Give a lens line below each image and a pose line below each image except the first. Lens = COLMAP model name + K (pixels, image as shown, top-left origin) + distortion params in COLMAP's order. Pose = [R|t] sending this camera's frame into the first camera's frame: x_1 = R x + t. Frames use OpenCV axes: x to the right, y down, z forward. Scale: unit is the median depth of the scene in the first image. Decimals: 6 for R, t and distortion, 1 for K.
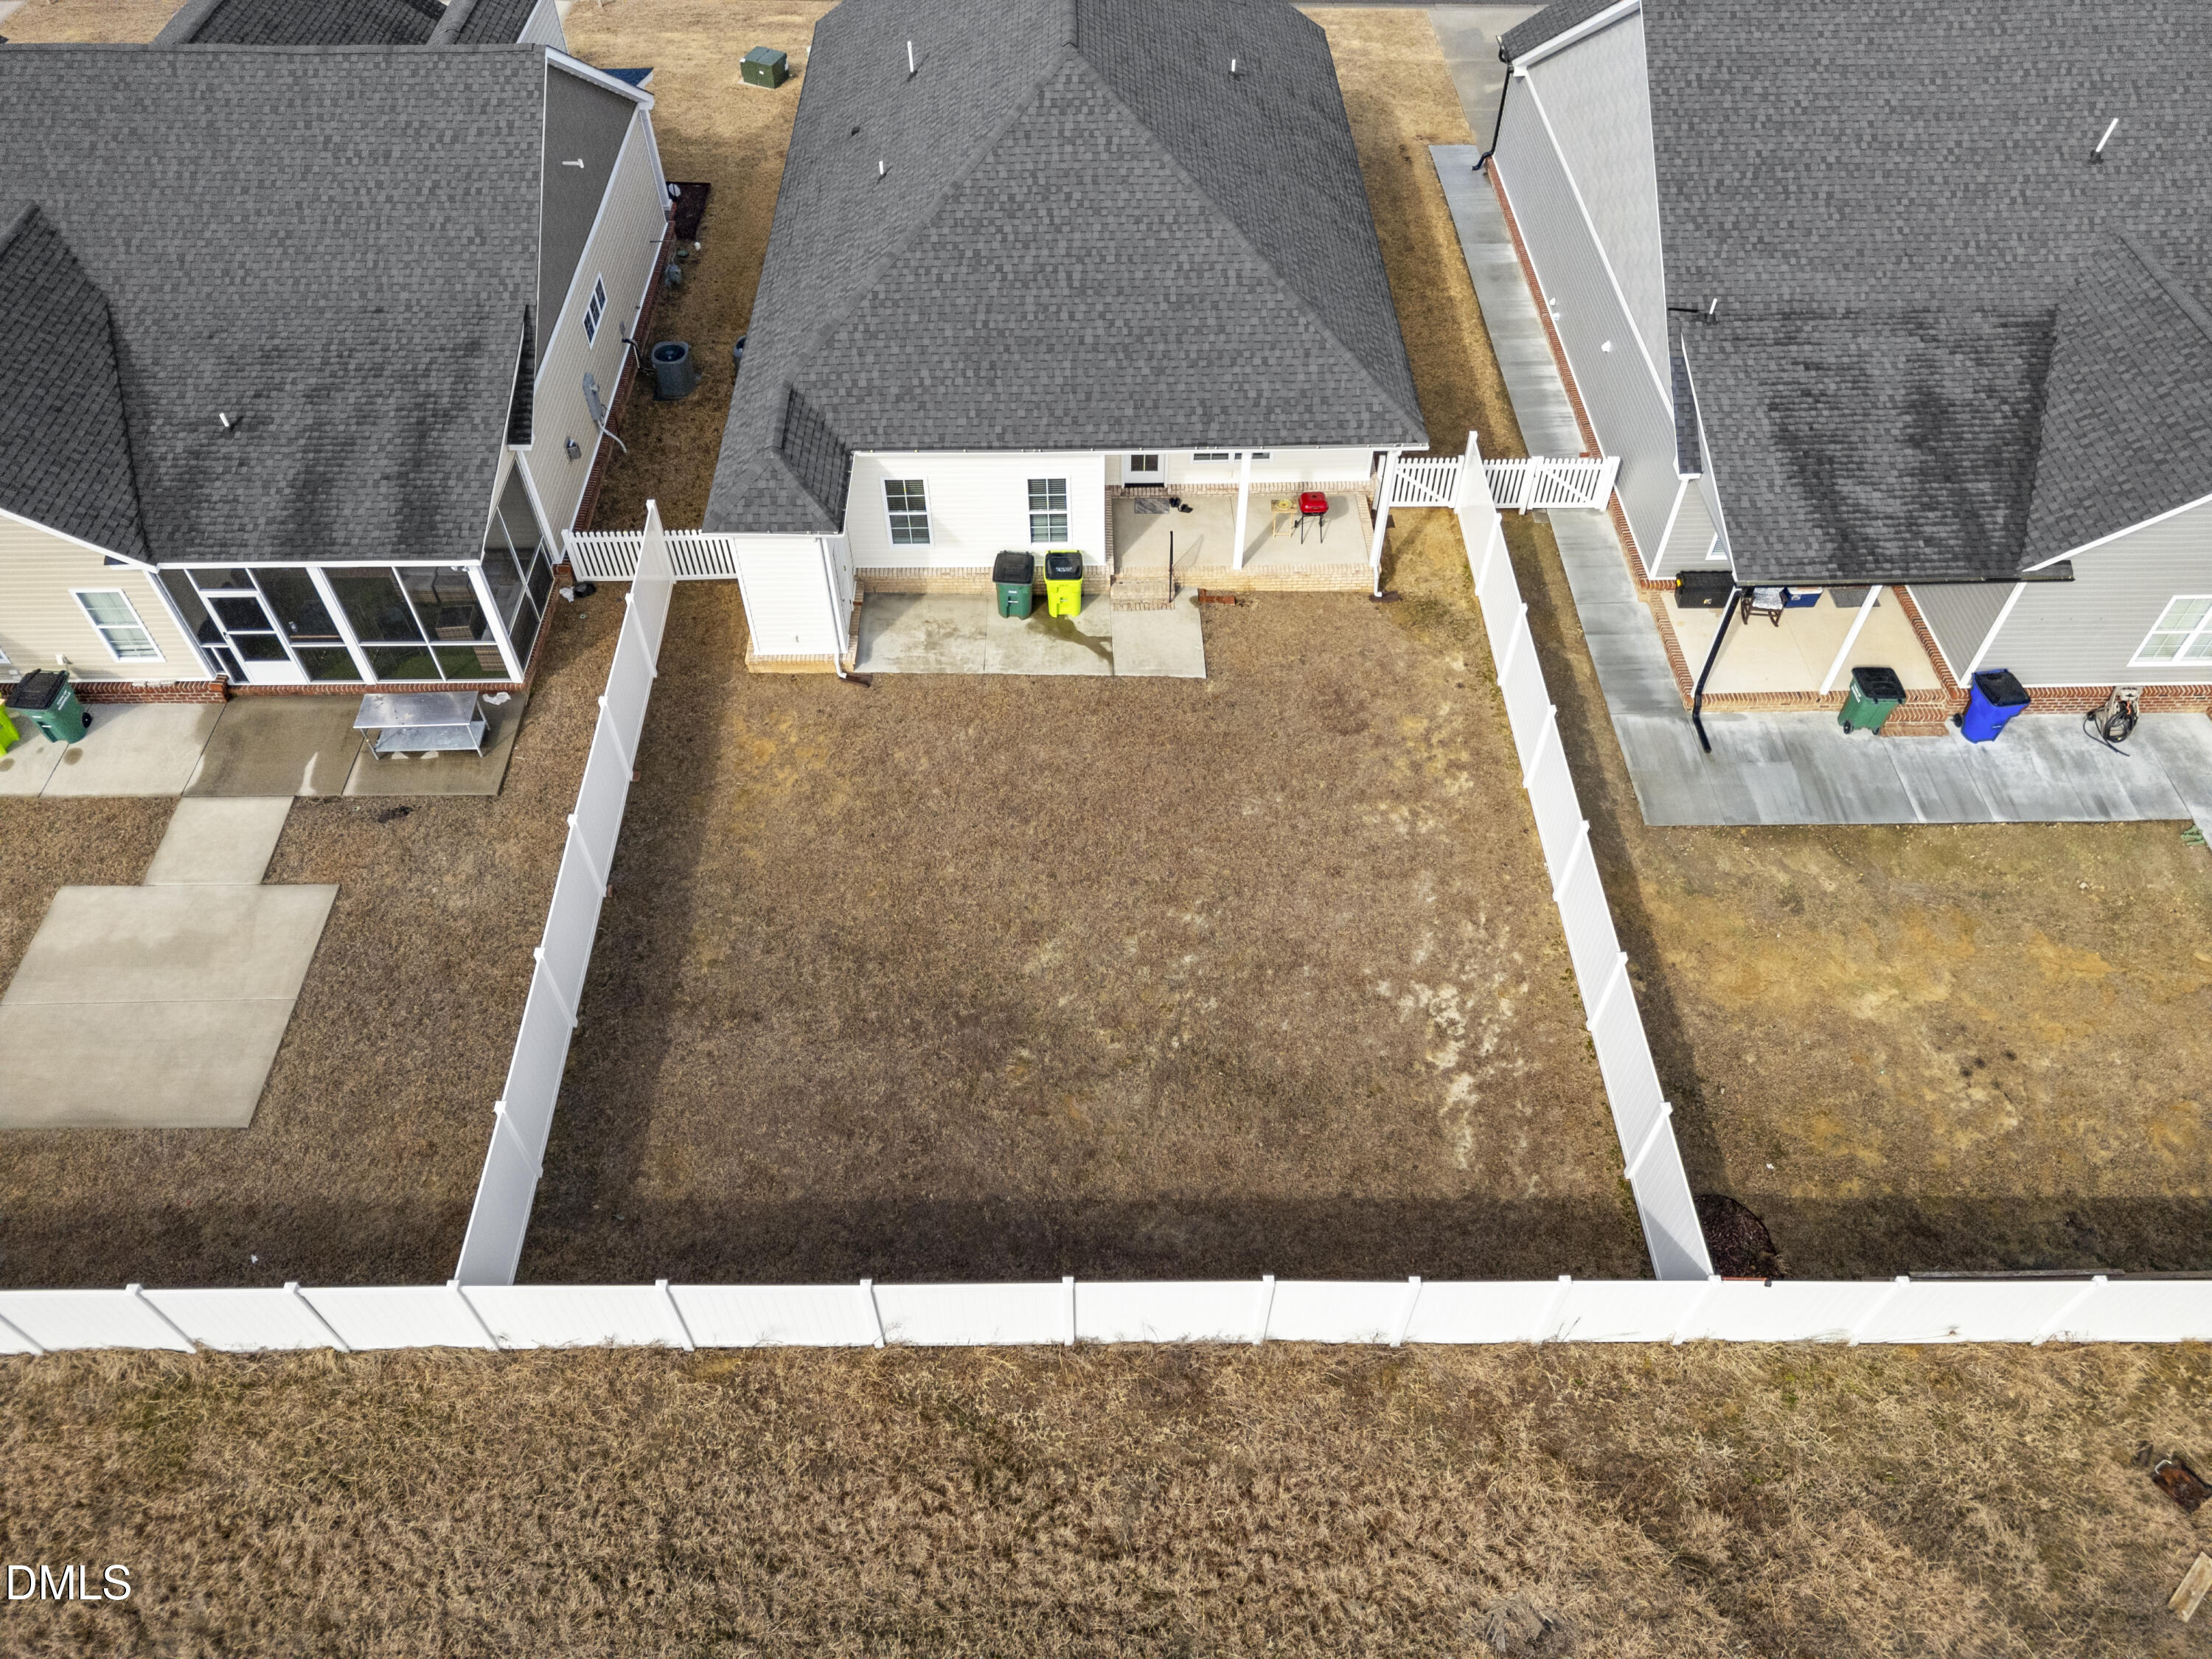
lens RADIAL K [[1550.4, 0, 1106.0], [0, 1550.4, 829.5], [0, 0, 1]] dist [0.100074, -0.164101]
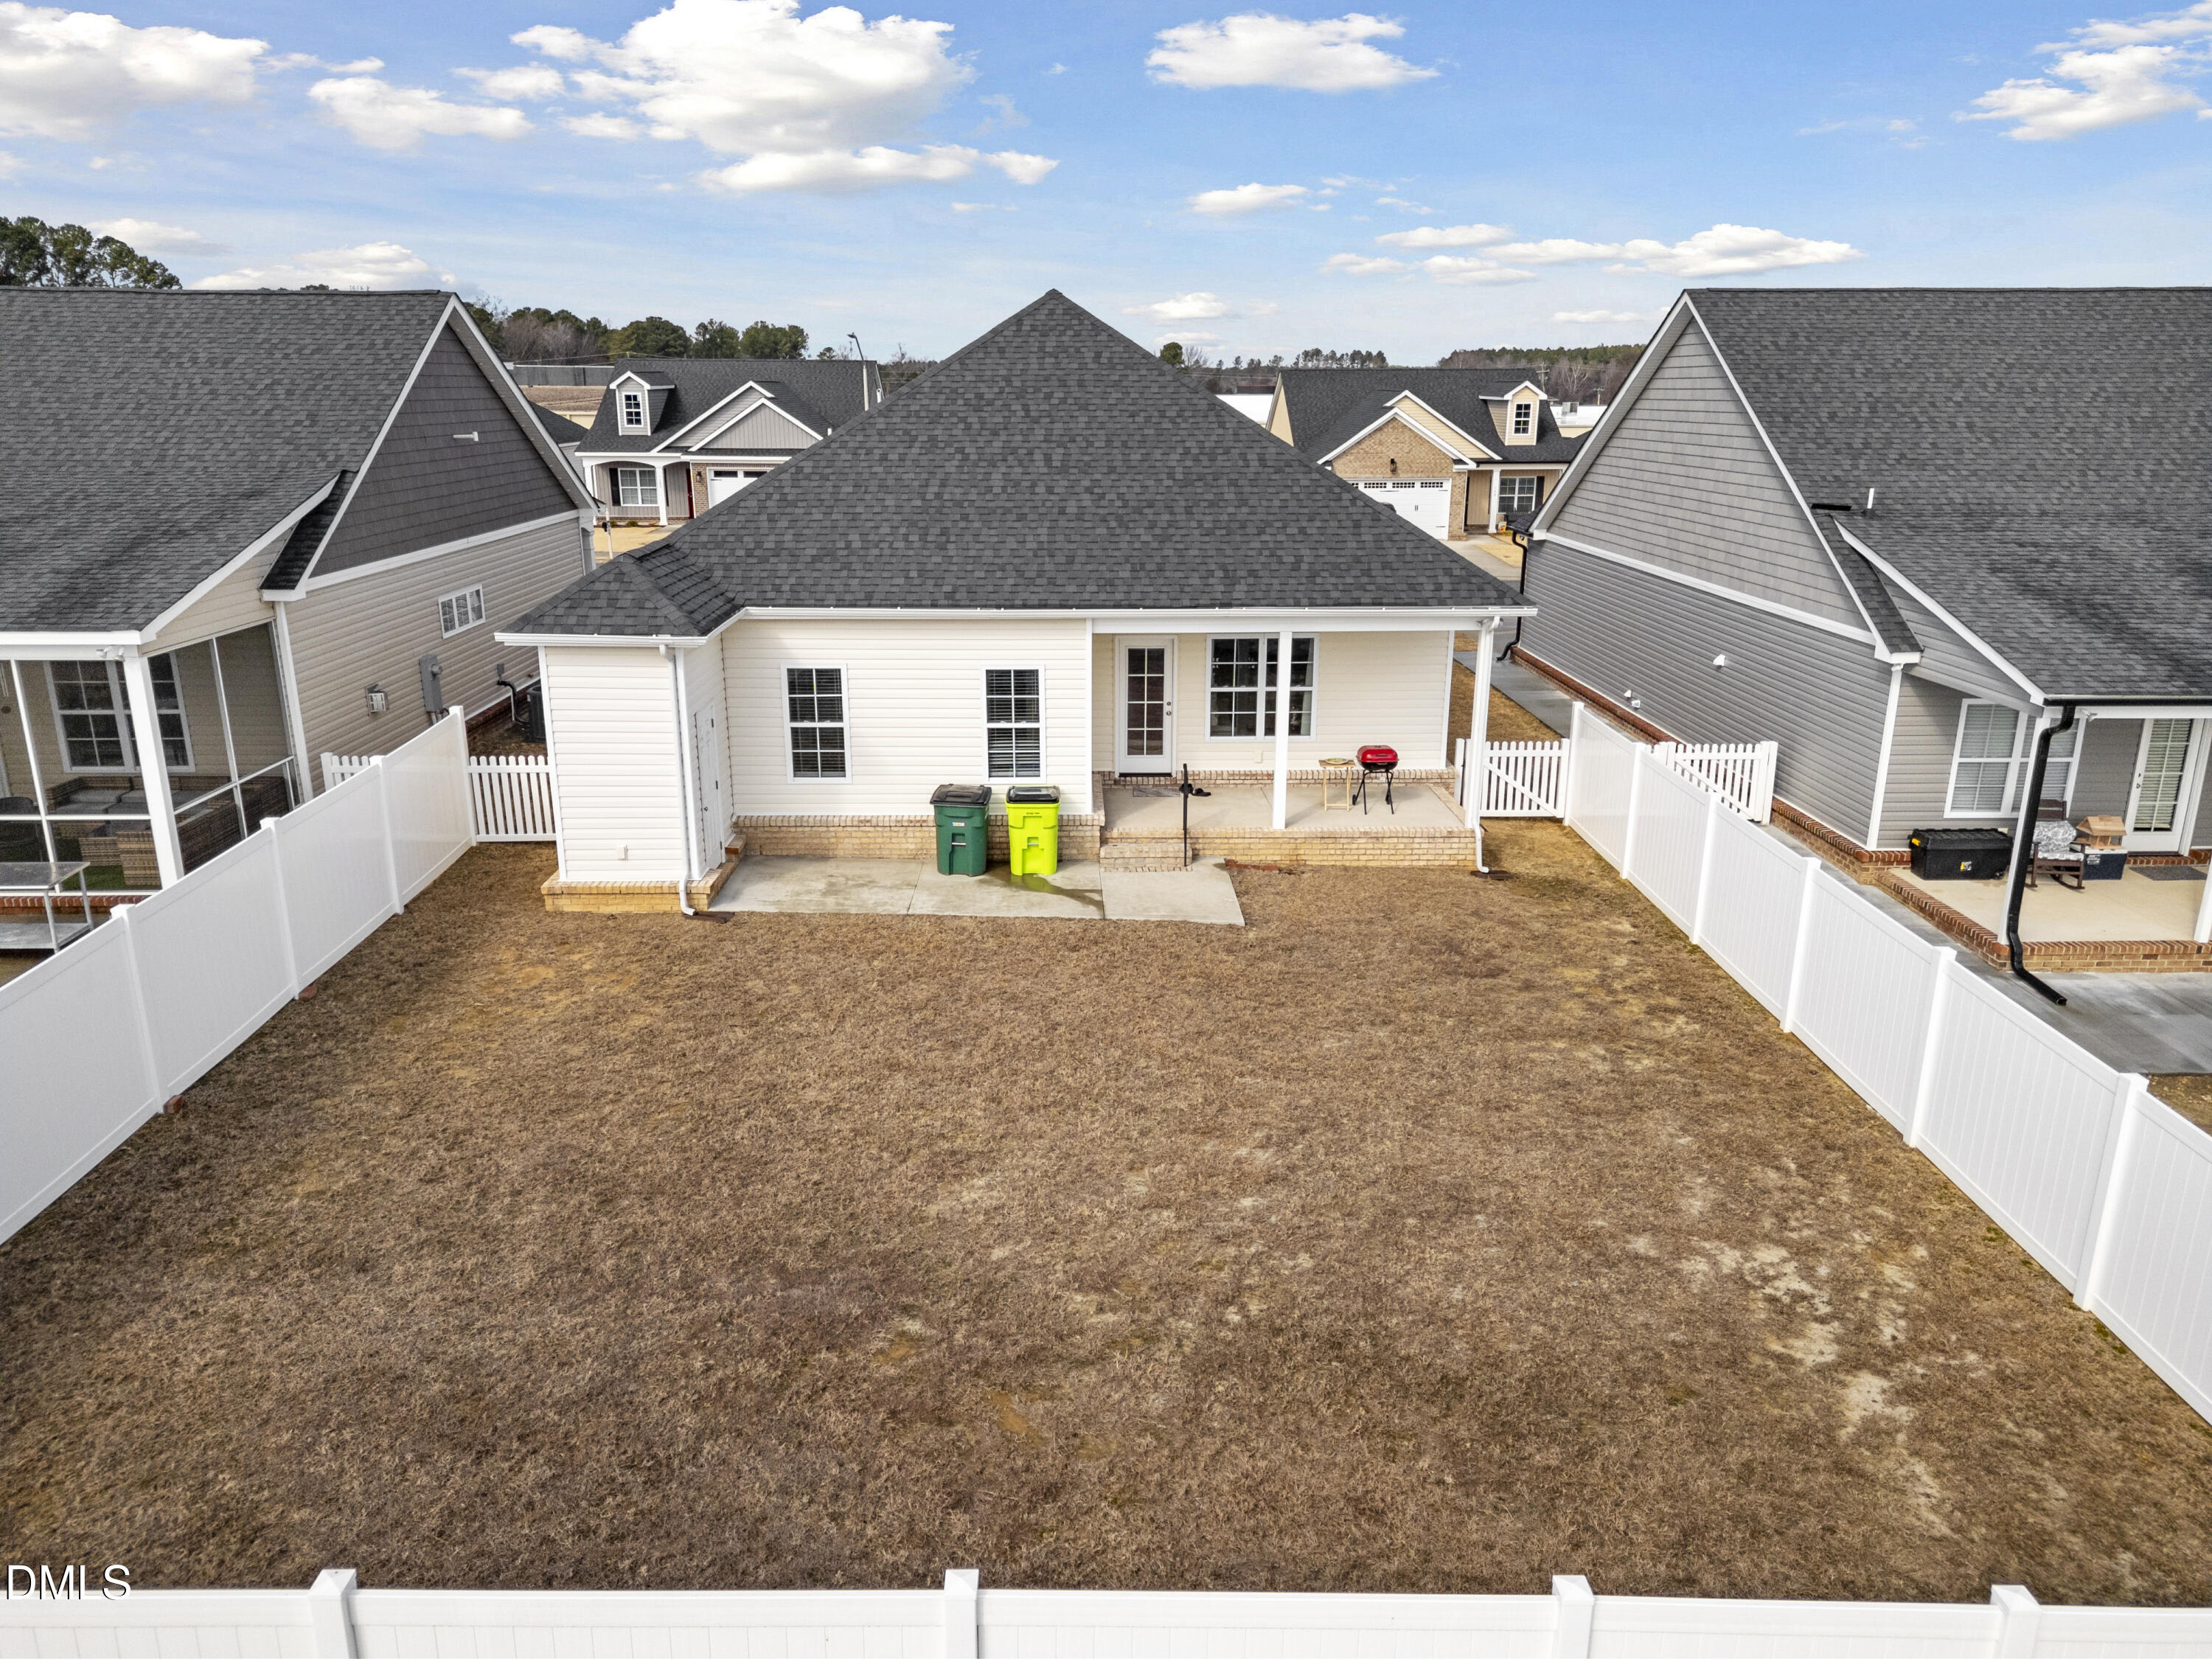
lens RADIAL K [[1555.3, 0, 1106.9], [0, 1555.3, 812.6], [0, 0, 1]] dist [0.068848, -0.071773]
pose [[0.999994, -0.000296, 0.003430, 0.003748], [0.002148, 0.832396, -0.554177, 0.236622], [-0.002691, 0.554181, 0.832392, 0.444485]]
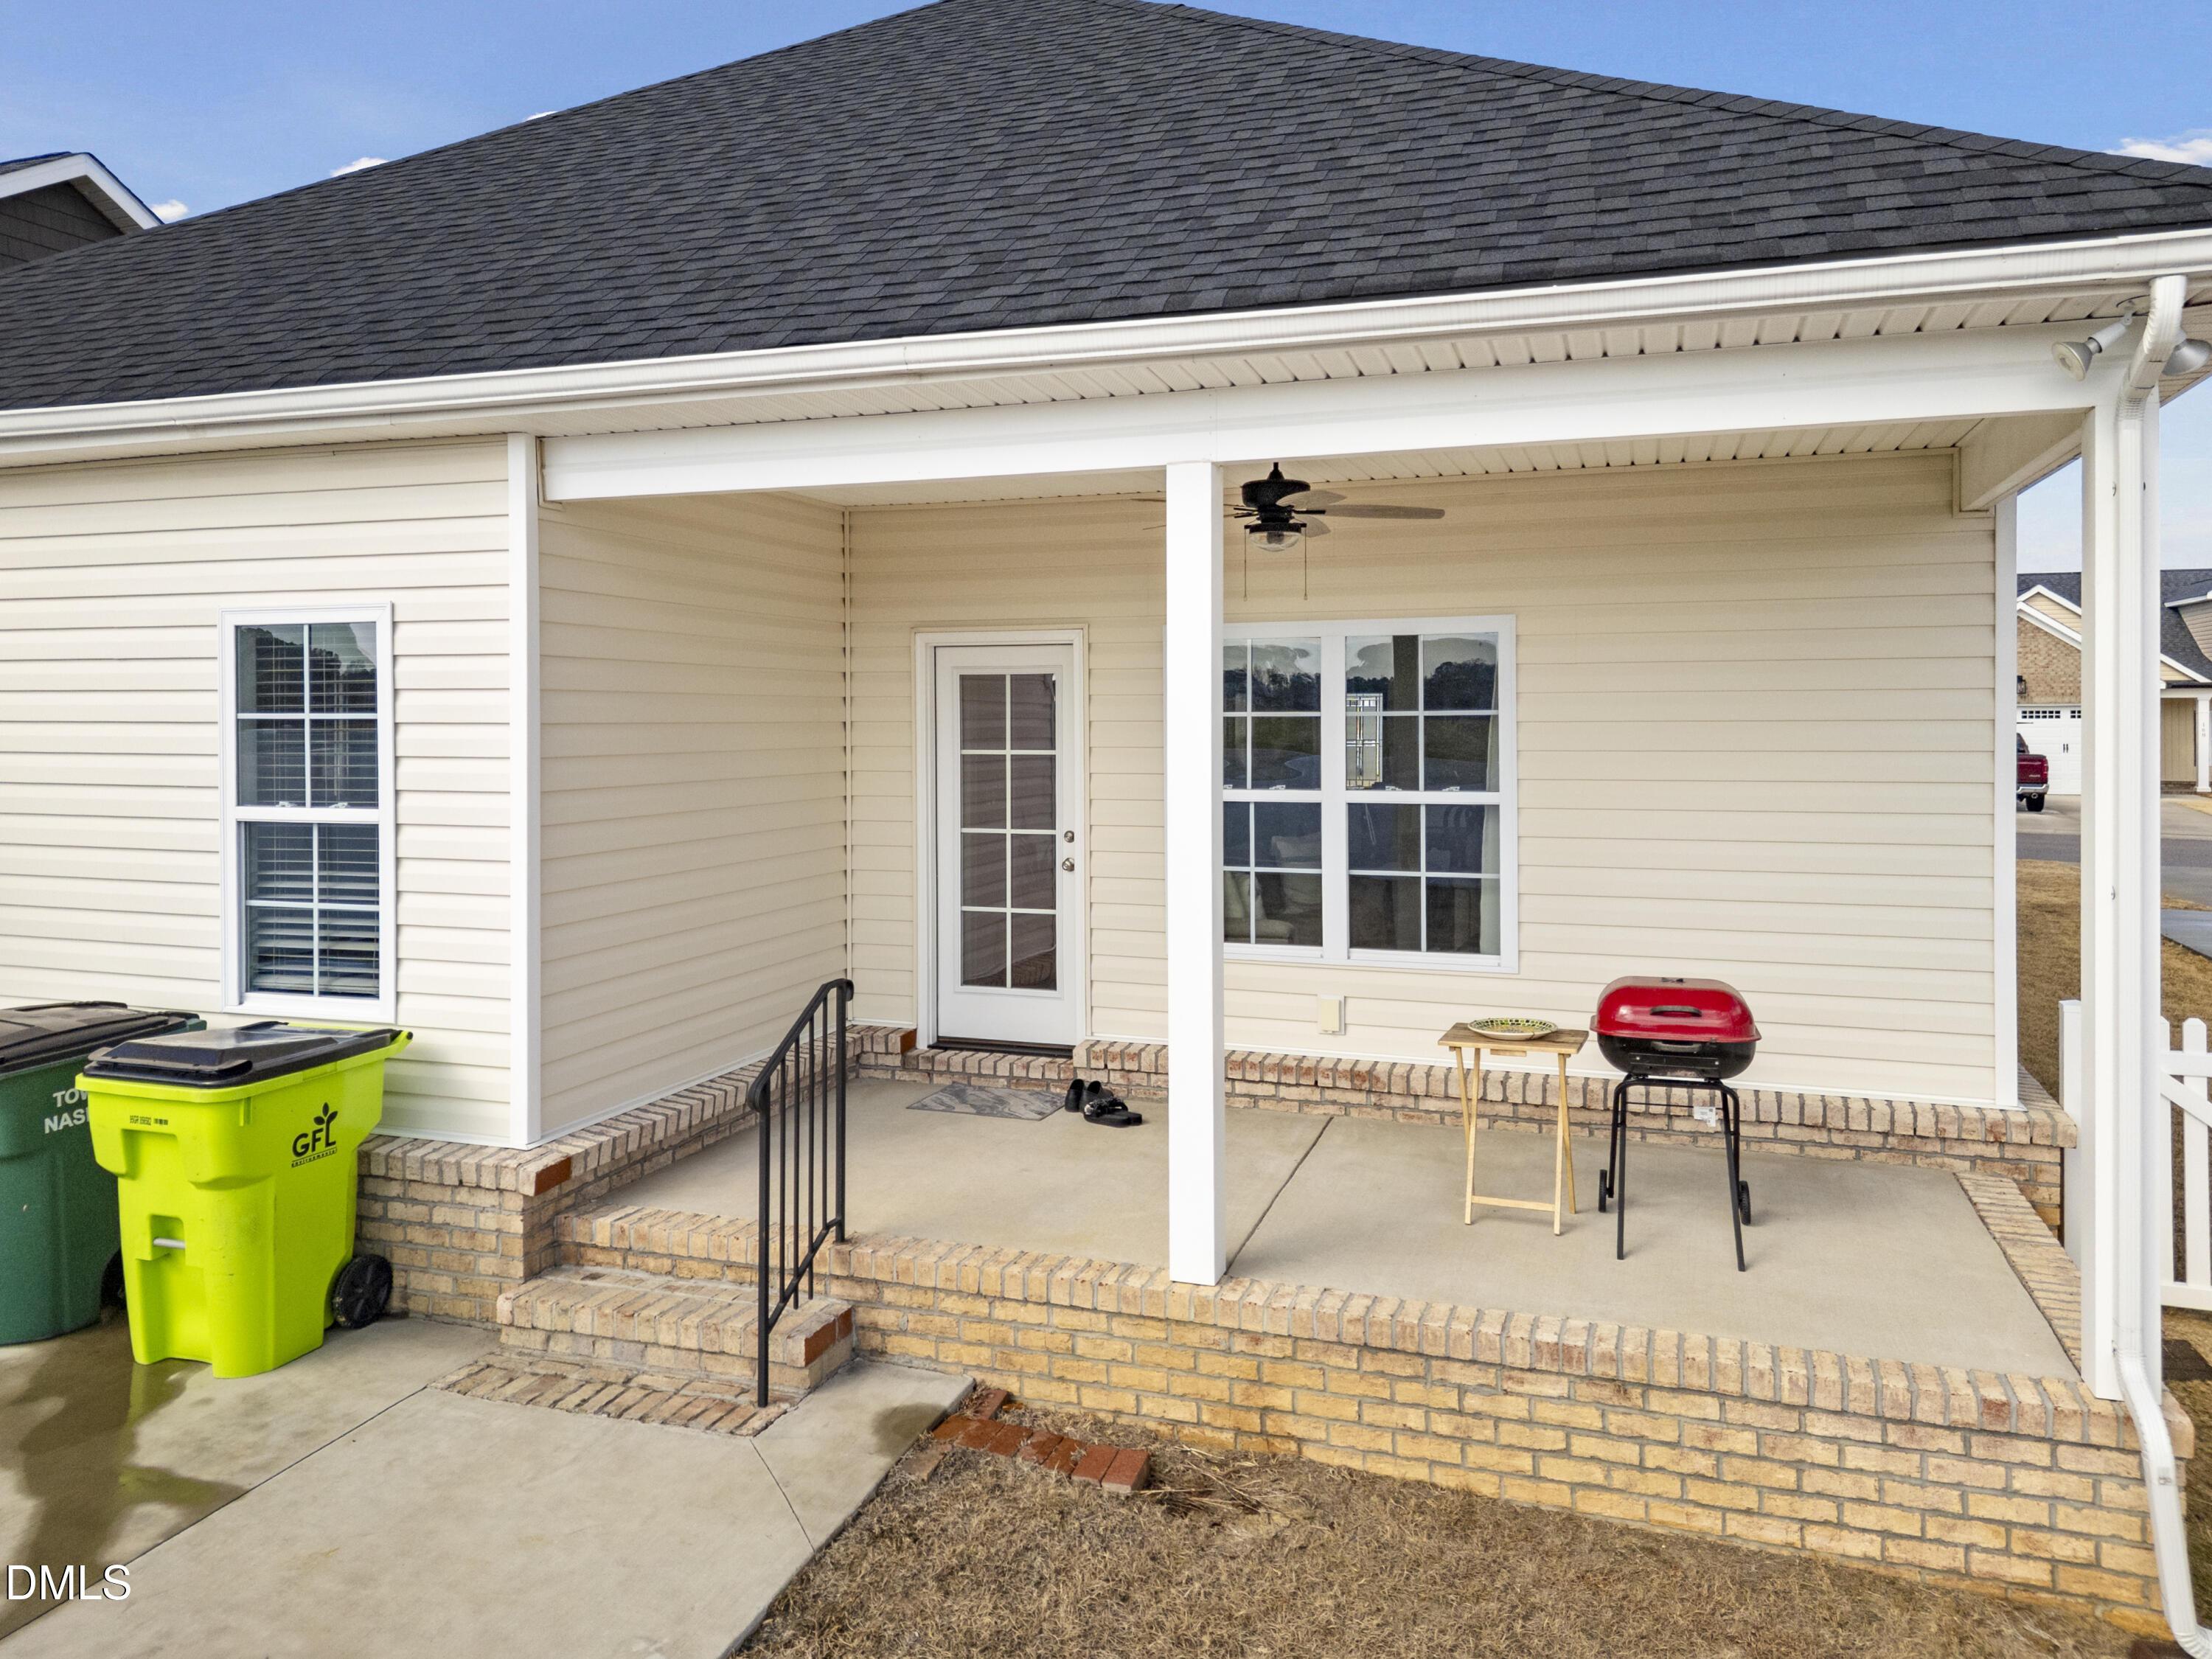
lens RADIAL K [[1611.4, 0, 1102.4], [0, 1611.4, 698.5], [0, 0, 1]] dist [0.029998, -0.001990]
pose [[0.937729, -0.002063, -0.347361, 0.148751], [-0.260862, 0.656145, -0.708113, -0.088470], [0.229380, 0.754632, 0.614748, 0.913965]]
